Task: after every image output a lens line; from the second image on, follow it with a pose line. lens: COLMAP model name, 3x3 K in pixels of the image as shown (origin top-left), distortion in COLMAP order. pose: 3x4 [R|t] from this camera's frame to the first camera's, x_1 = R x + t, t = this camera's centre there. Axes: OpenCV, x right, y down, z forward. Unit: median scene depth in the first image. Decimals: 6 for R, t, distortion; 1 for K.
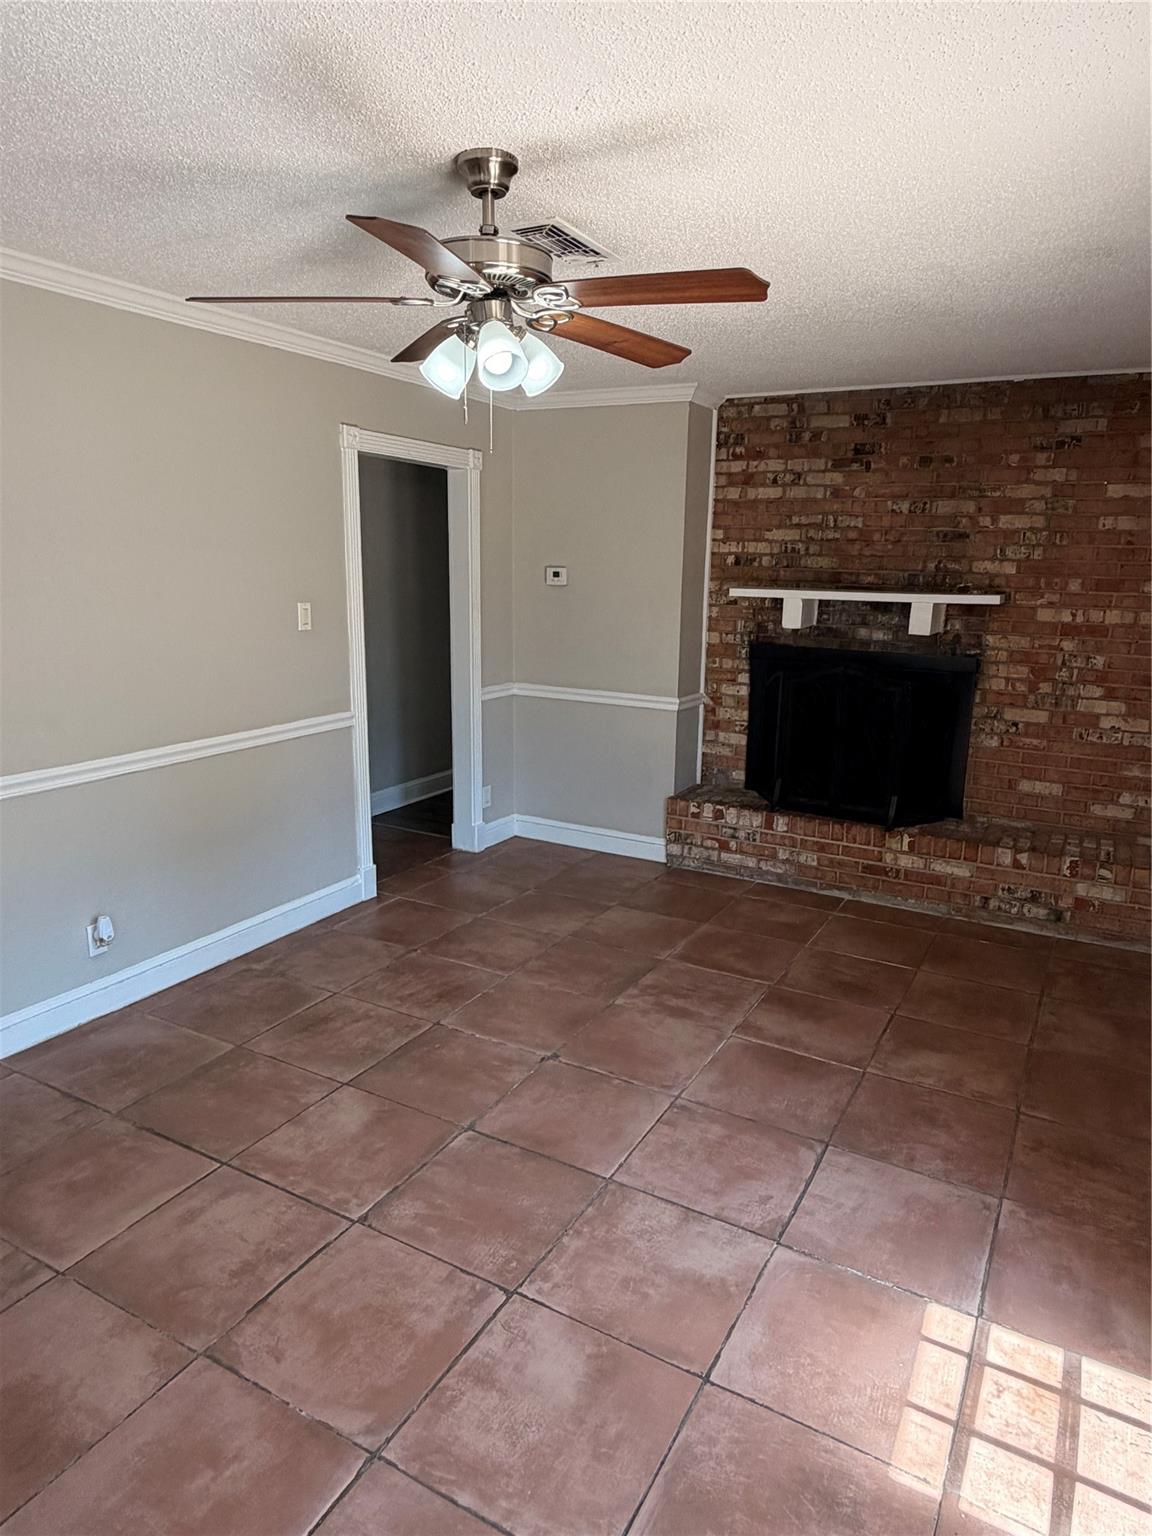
lens RADIAL K [[955.7, 0, 575.6], [0, 955.7, 764.8], [0, 0, 1]] dist [-0.001424, -0.001185]
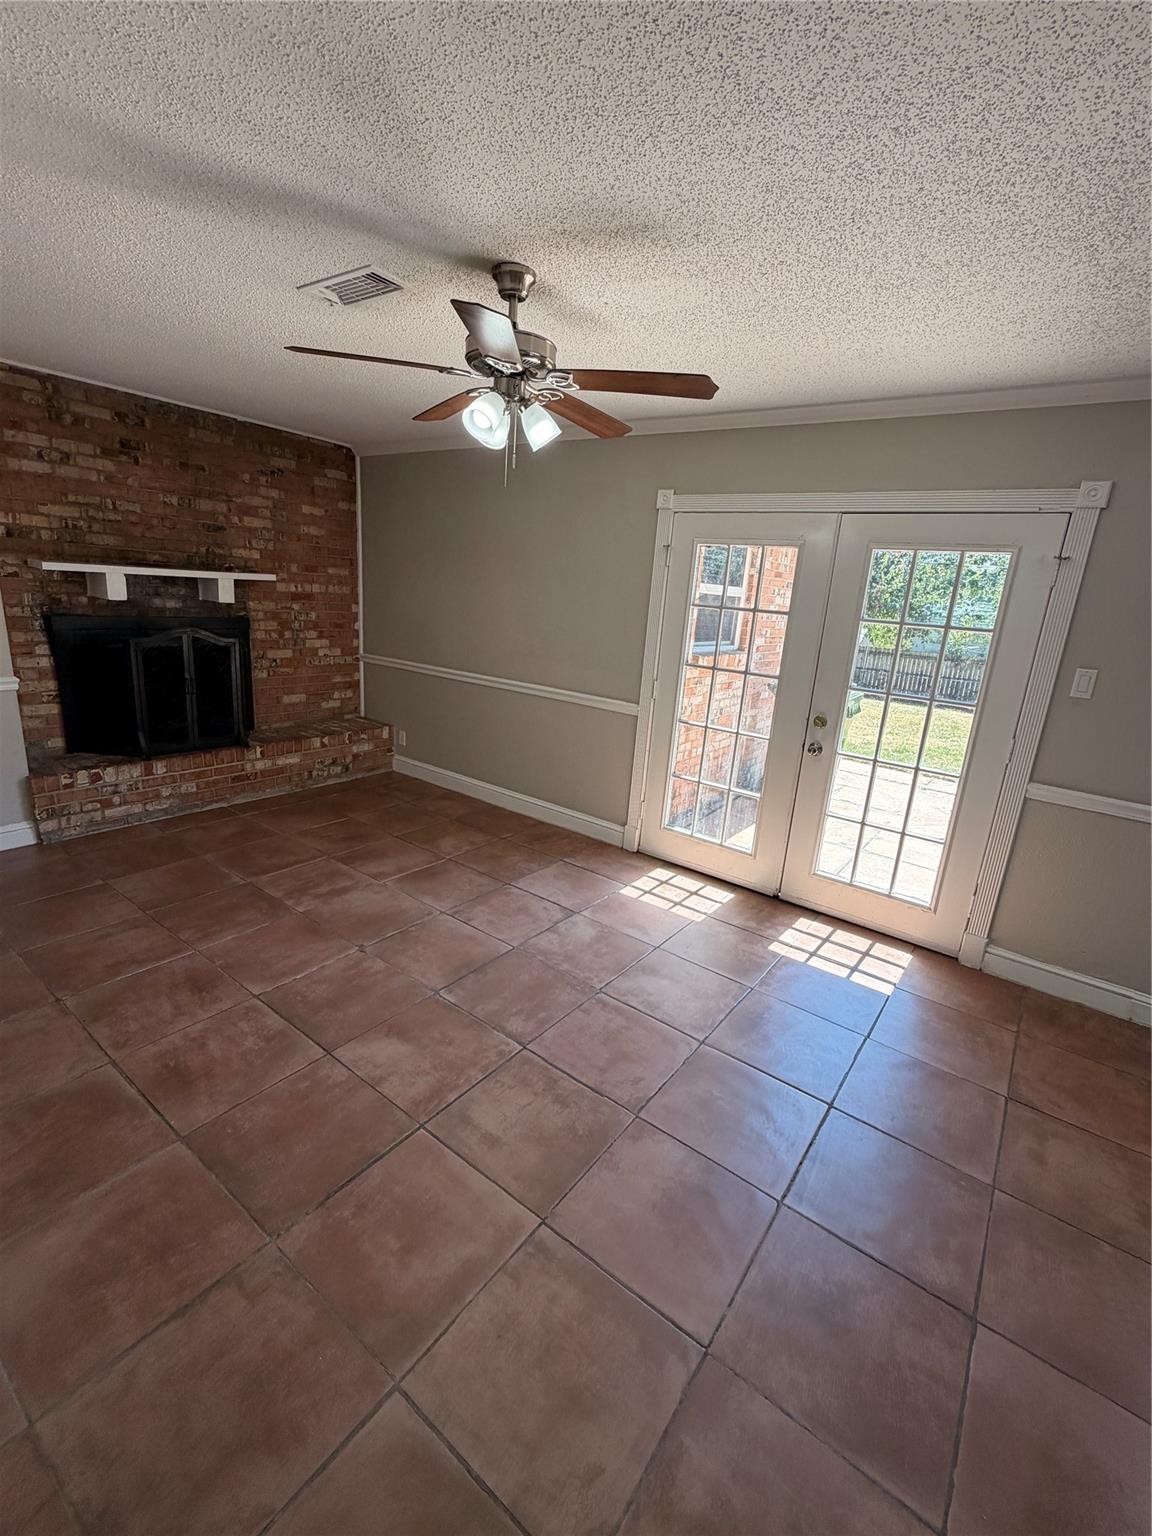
lens RADIAL K [[669.3, 0, 573.7], [0, 669.3, 768.1], [0, 0, 1]] dist [-0.000217, -0.000189]
pose [[0.137198, -0.269551, 0.953163, -0.545373], [0.139770, 0.957903, 0.250773, -0.079884], [-0.980633, 0.098818, 0.169098, 0.373648]]
